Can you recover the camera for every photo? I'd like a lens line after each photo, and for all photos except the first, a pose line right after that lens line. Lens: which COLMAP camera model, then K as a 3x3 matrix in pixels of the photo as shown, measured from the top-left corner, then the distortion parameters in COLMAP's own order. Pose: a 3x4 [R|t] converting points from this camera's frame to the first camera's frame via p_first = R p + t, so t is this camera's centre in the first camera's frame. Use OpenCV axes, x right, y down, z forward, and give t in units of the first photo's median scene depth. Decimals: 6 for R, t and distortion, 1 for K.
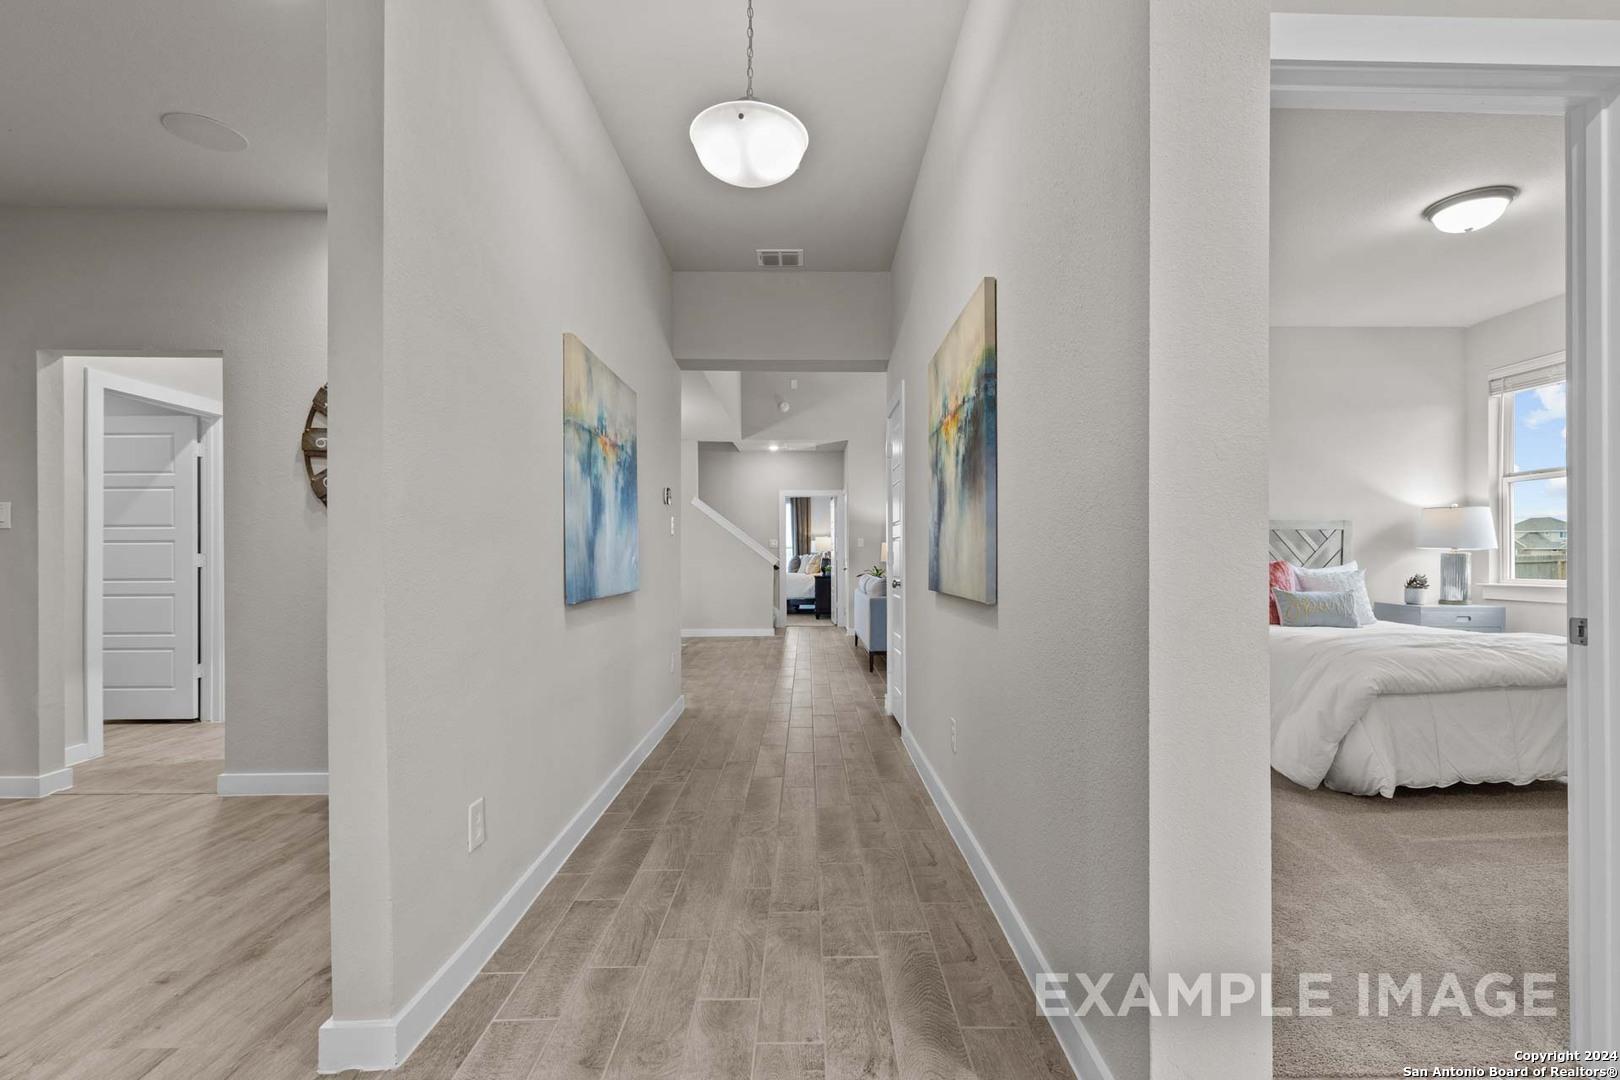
lens RADIAL K [[738.1, 0, 813.5], [0, 738.1, 547.6], [0, 0, 1]] dist [-0.000407, 0.000462]
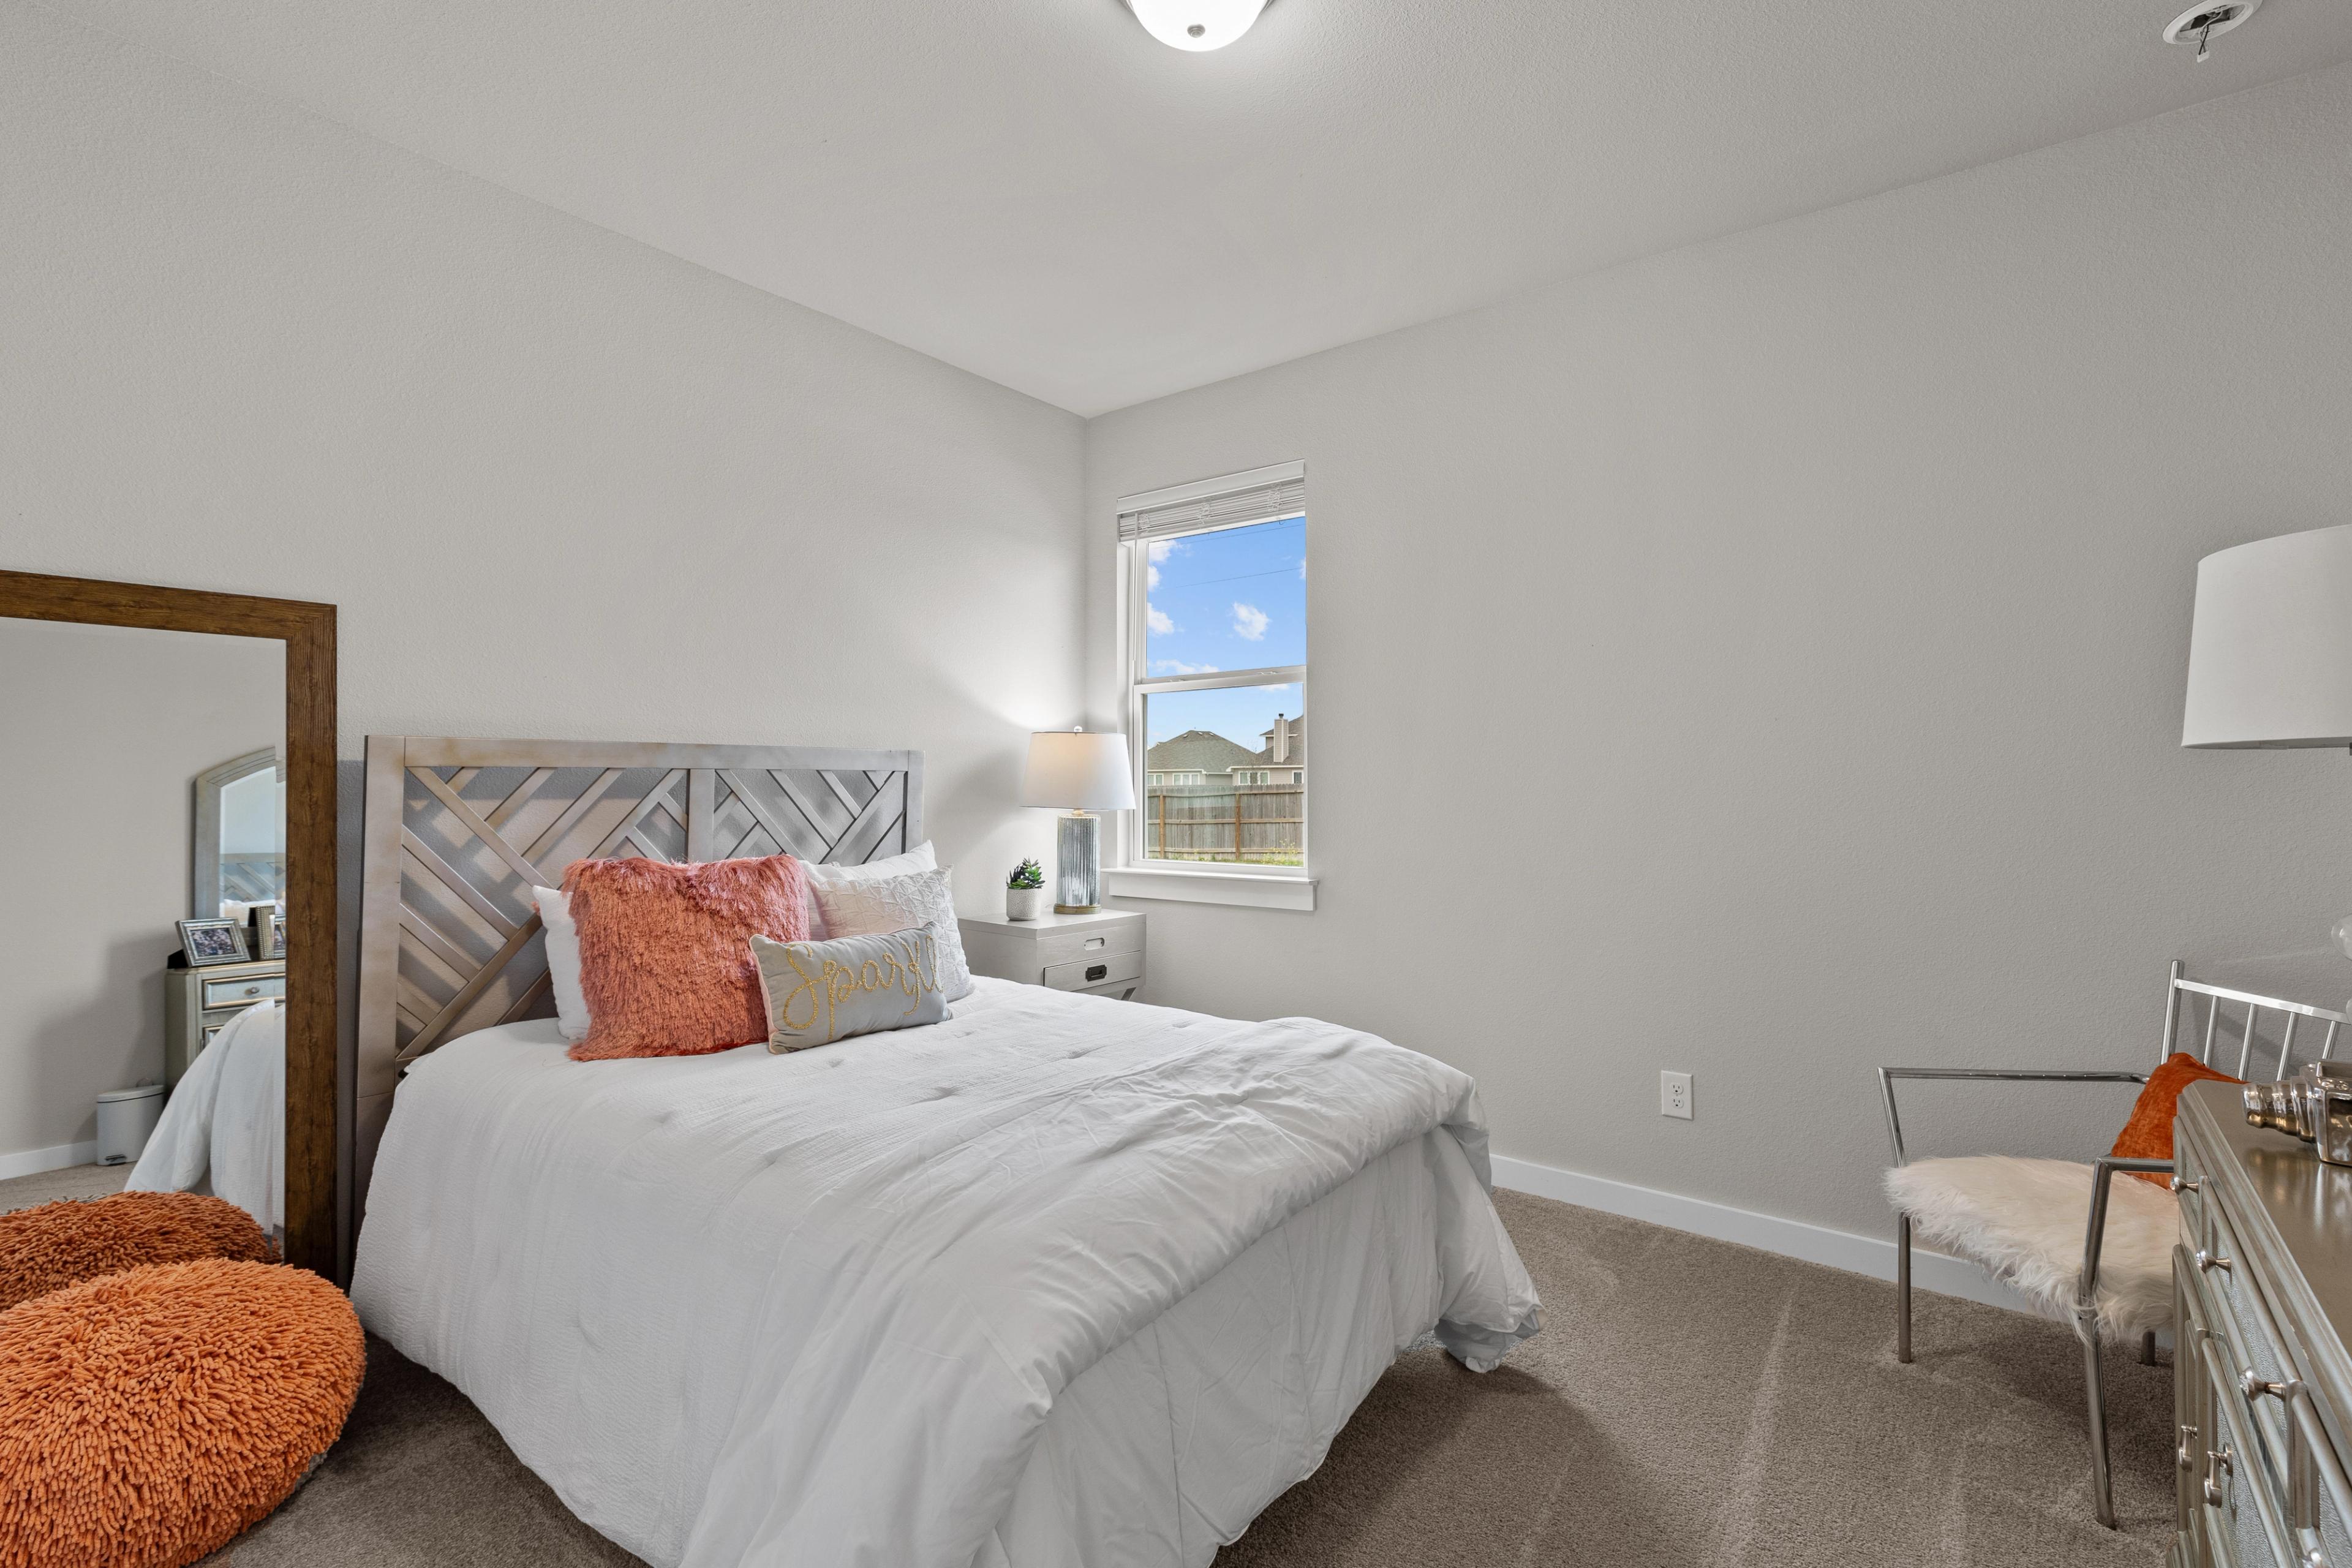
lens RADIAL K [[1089.8, 0, 1188.0], [0, 1089.8, 795.5], [0, 0, 1]] dist [-0.003477, -0.000197]
pose [[0.626629, -0.004815, 0.779303, 0.299143], [-0.011770, 0.999808, 0.015642, -0.022503], [-0.779229, -0.018975, 0.626452, 0.439718]]
